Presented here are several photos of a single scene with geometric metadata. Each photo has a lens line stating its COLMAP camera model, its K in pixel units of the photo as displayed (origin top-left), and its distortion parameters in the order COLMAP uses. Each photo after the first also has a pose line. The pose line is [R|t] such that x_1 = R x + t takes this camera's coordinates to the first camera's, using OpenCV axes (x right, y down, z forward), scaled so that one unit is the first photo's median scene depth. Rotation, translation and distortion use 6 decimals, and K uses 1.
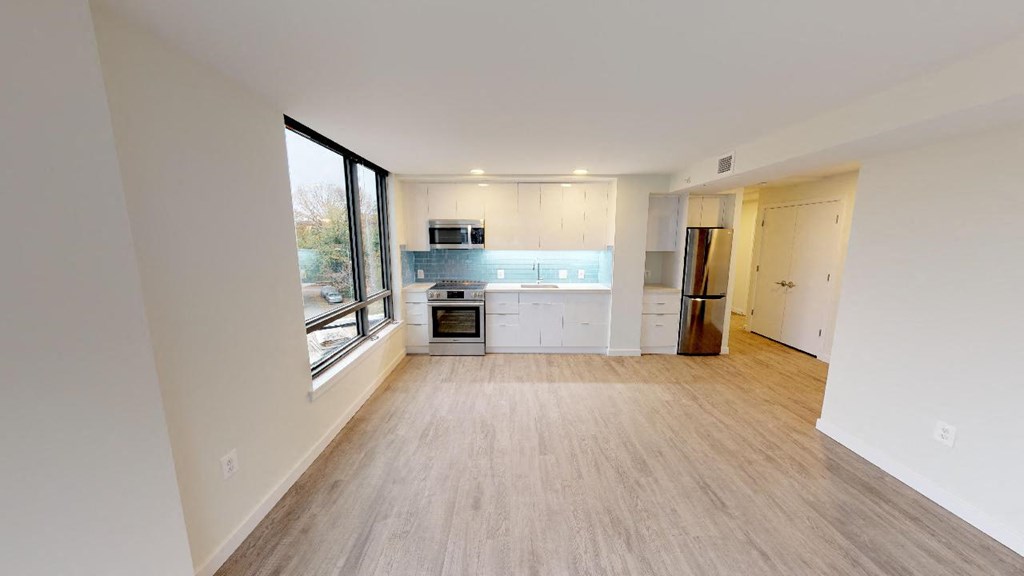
lens RADIAL K [[323.5, 0, 511.6], [0, 323.5, 290.5], [0, 0, 1]] dist [-0.001383, -0.000132]
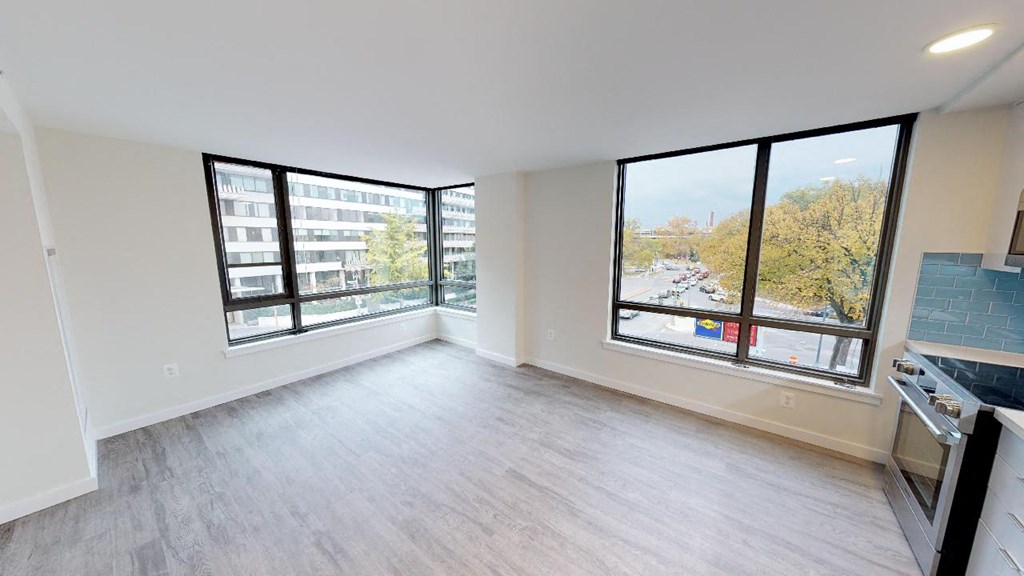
lens RADIAL K [[323.5, 0, 514.0], [0, 323.5, 290.9], [0, 0, 1]] dist [-0.001383, -0.000132]
pose [[-0.621269, 0.121467, -0.774126, 0.436706], [-0.123693, 0.960325, 0.249952, -0.132865], [0.773773, 0.251041, -0.581596, 0.830319]]
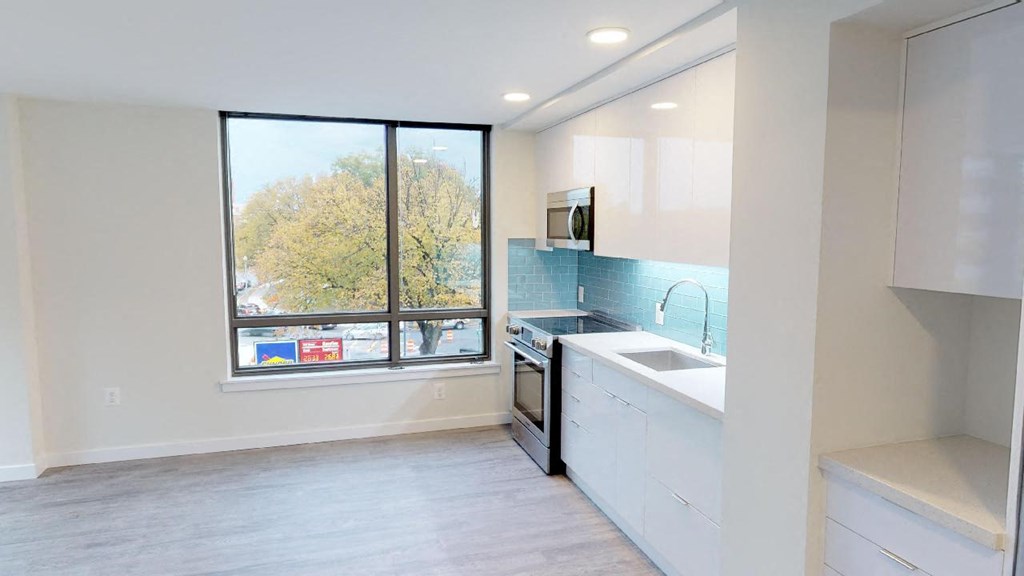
lens RADIAL K [[619.2, 0, 510.3], [0, 619.2, 290.5], [0, 0, 1]] dist [-0.003084, 0.008256]
pose [[0.288856, 0.095902, -0.952557, 0.777035], [-0.155845, 0.986409, 0.052051, -0.108239], [0.944603, 0.133416, 0.299876, 0.680884]]
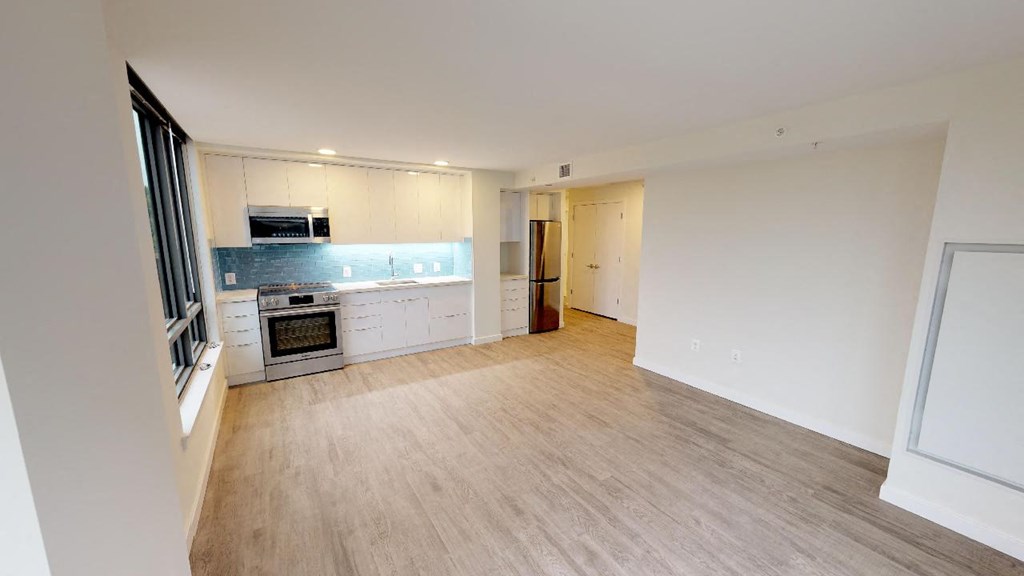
lens RADIAL K [[374.4, 0, 513.4], [0, 374.4, 290.7], [0, 0, 1]] dist [-0.002973, 0.000596]
pose [[0.841912, -0.086362, 0.532659, -0.228456], [0.084951, 0.996013, 0.027214, 0.010113], [-0.532885, 0.022338, 0.845893, -0.075564]]
